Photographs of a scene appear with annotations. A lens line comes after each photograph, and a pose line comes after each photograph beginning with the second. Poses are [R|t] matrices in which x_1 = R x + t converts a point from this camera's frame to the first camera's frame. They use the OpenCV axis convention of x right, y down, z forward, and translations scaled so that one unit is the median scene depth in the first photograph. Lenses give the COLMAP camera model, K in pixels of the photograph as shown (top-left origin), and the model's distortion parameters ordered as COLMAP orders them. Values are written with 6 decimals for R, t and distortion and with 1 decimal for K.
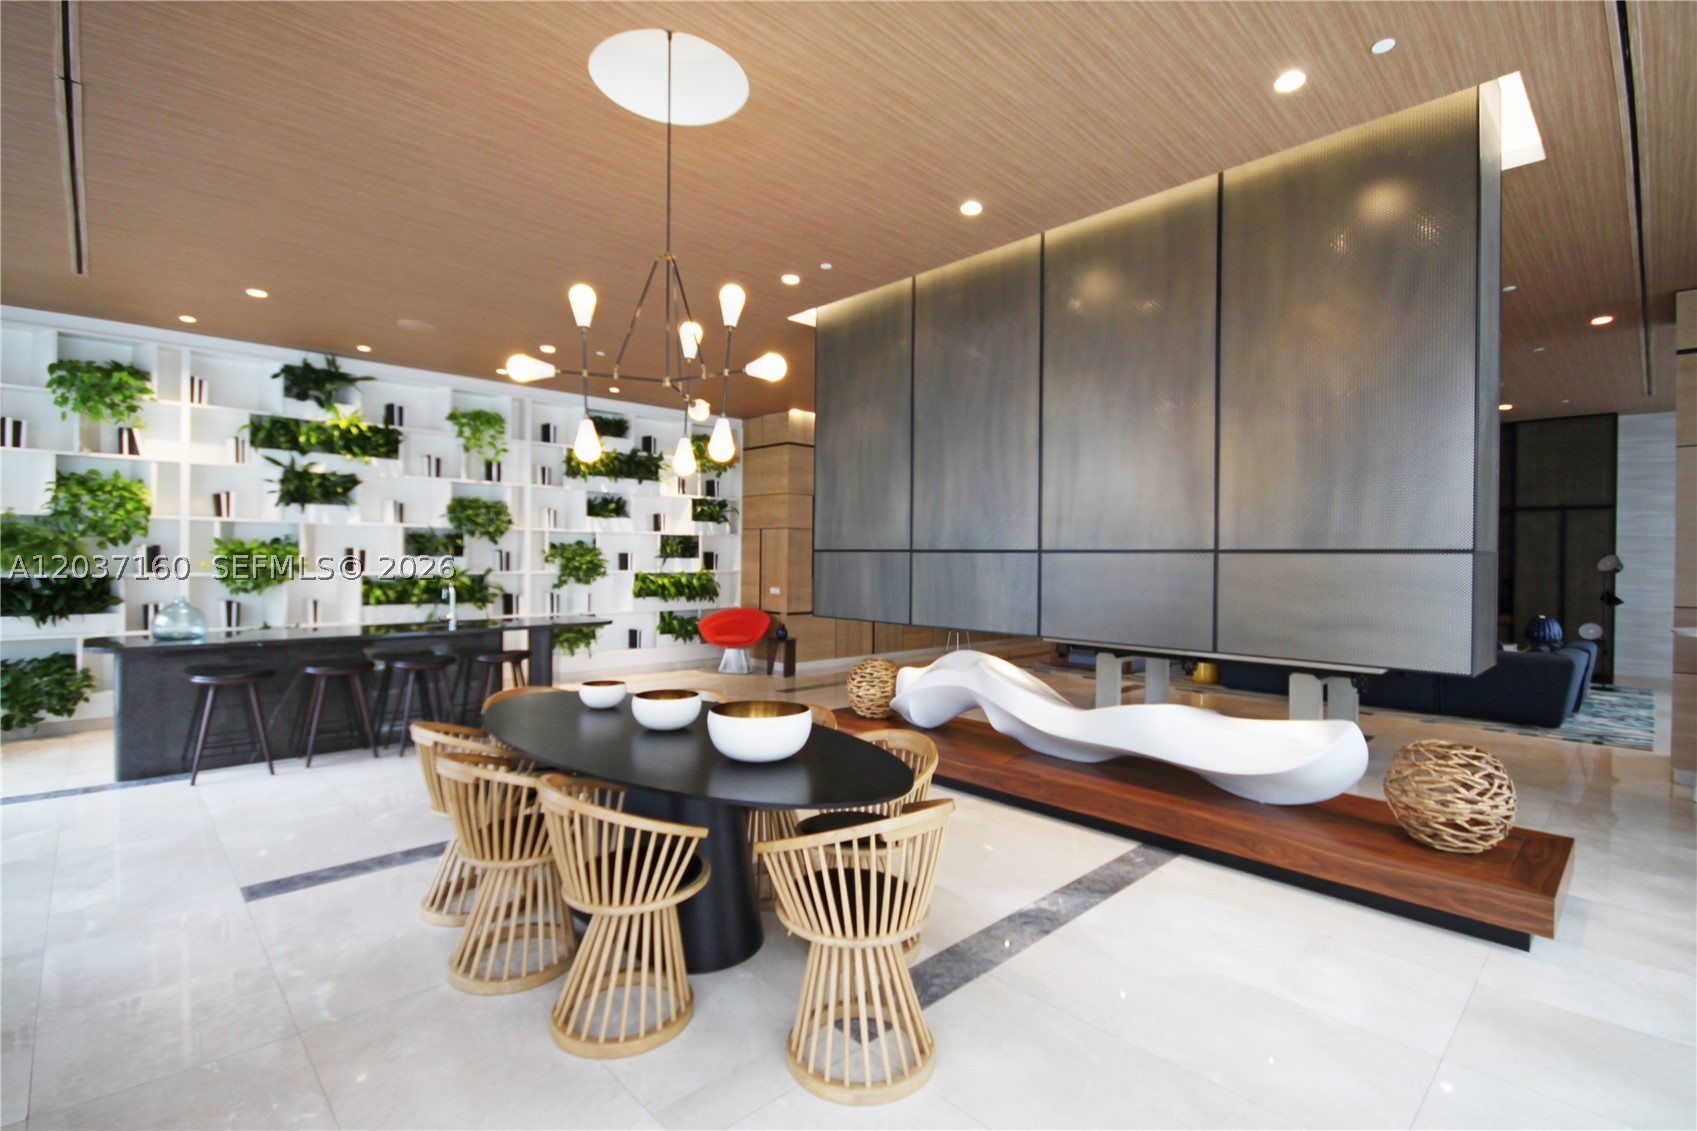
lens RADIAL K [[800.1, 0, 848.5], [0, 800.1, 565.5], [0, 0, 1]] dist [0.015988, -0.012626]
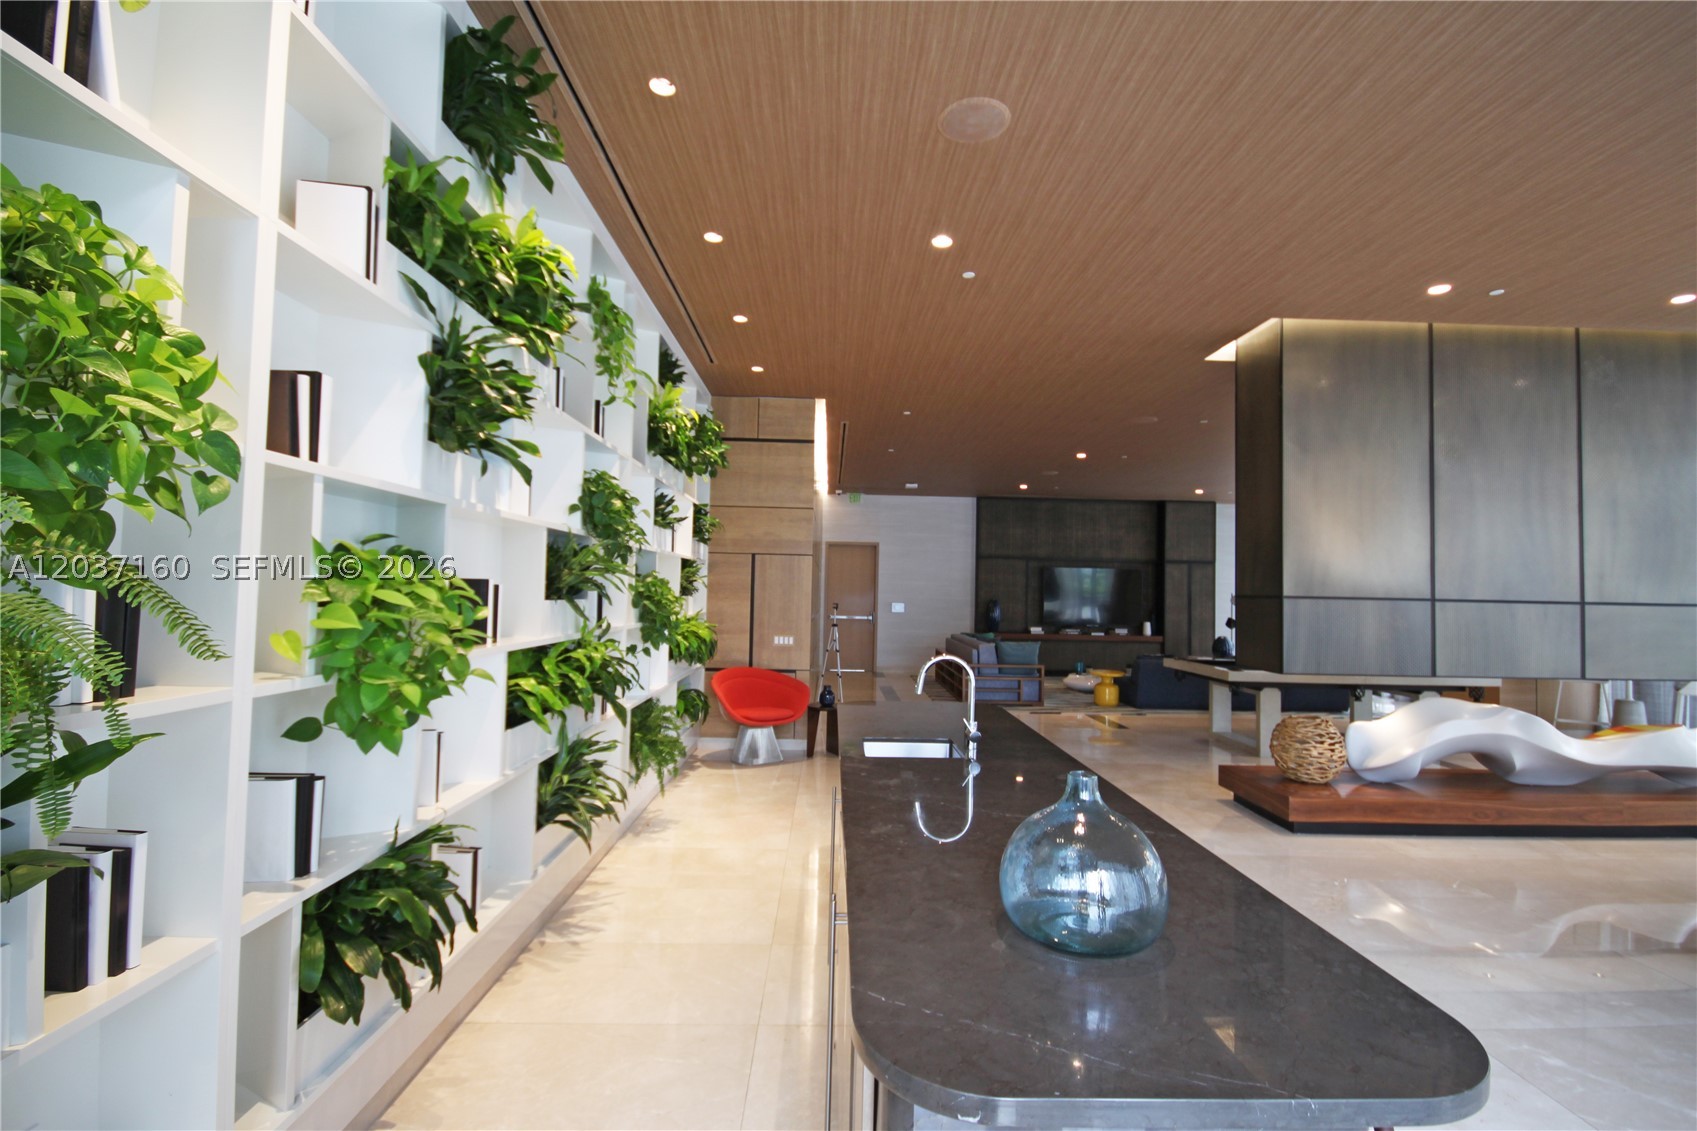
lens RADIAL K [[800.1, 0, 848.5], [0, 800.1, 565.5], [0, 0, 1]] dist [0.015988, -0.012626]
pose [[0.658505, 0.028950, 0.752019, -0.643095], [-0.006267, 0.999436, -0.032986, -0.013468], [-0.752550, 0.017008, 0.658315, 0.513176]]
